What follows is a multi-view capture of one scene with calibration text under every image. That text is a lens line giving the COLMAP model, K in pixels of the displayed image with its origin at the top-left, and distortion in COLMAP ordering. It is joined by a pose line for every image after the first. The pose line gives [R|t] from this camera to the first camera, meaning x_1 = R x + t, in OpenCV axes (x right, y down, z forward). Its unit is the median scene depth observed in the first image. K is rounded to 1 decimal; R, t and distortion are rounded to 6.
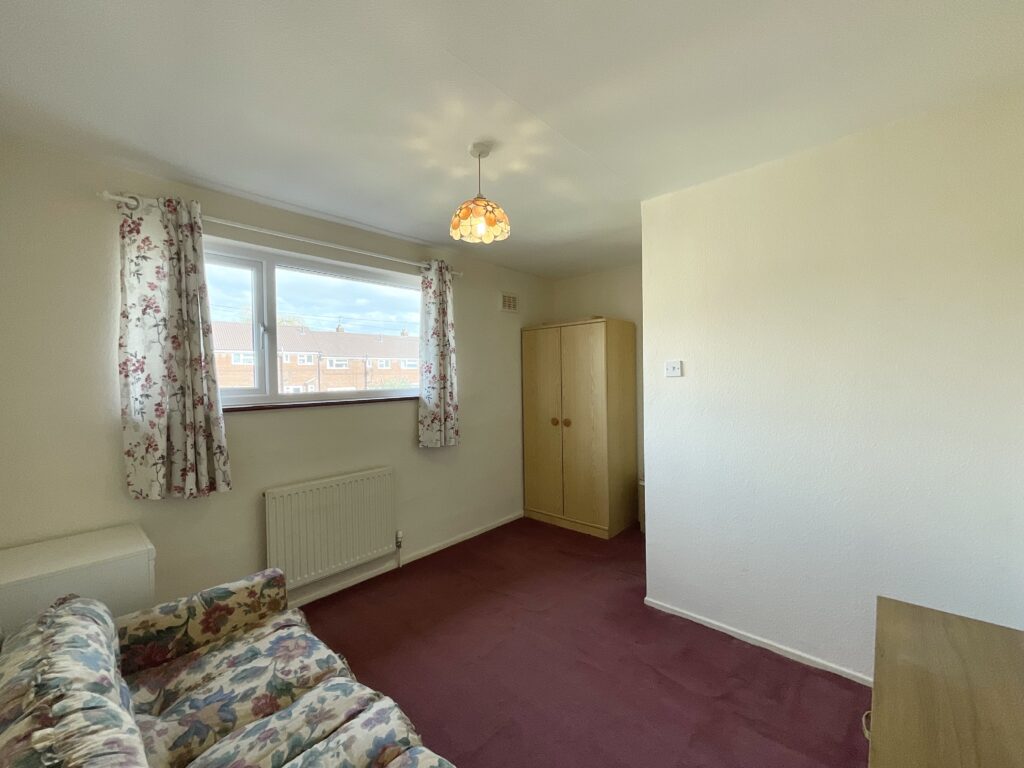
lens RADIAL K [[410.8, 0, 512.0], [0, 410.8, 384.0], [0, 0, 1]] dist [0.000679, 0.000099]
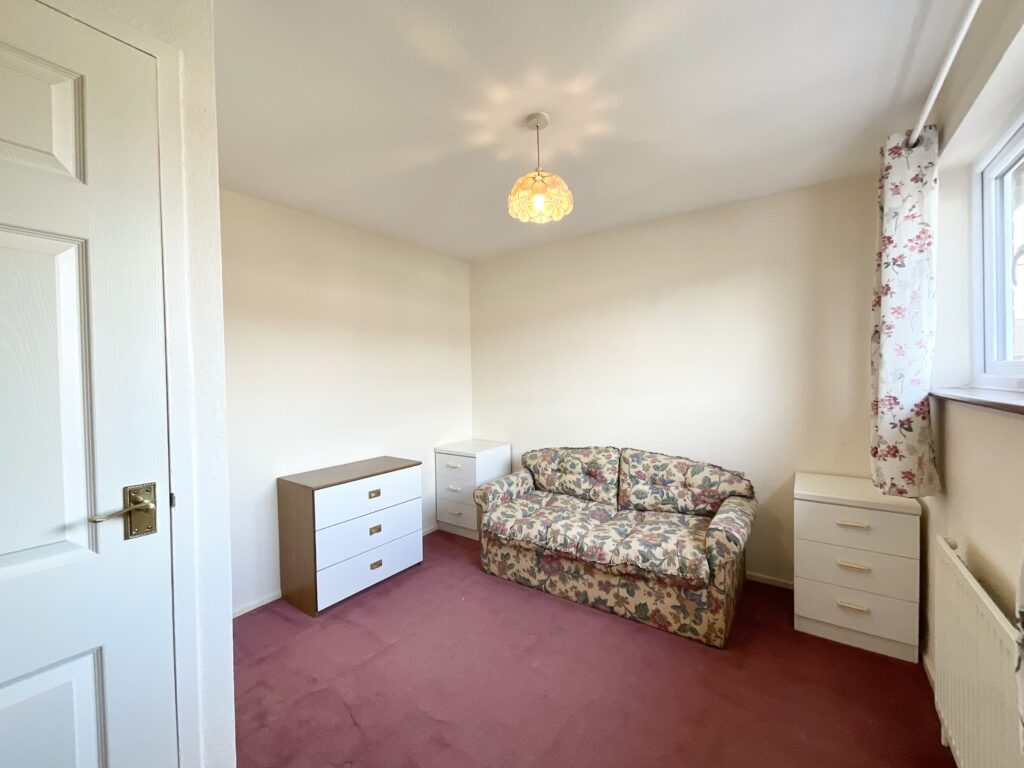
lens RADIAL K [[410.8, 0, 512.0], [0, 410.8, 384.0], [0, 0, 1]] dist [0.000679, 0.000099]
pose [[-0.991778, 0.044816, -0.119865, 0.127378], [0.041153, 0.998612, 0.032857, -0.007074], [0.121171, 0.027654, -0.992246, 2.105027]]
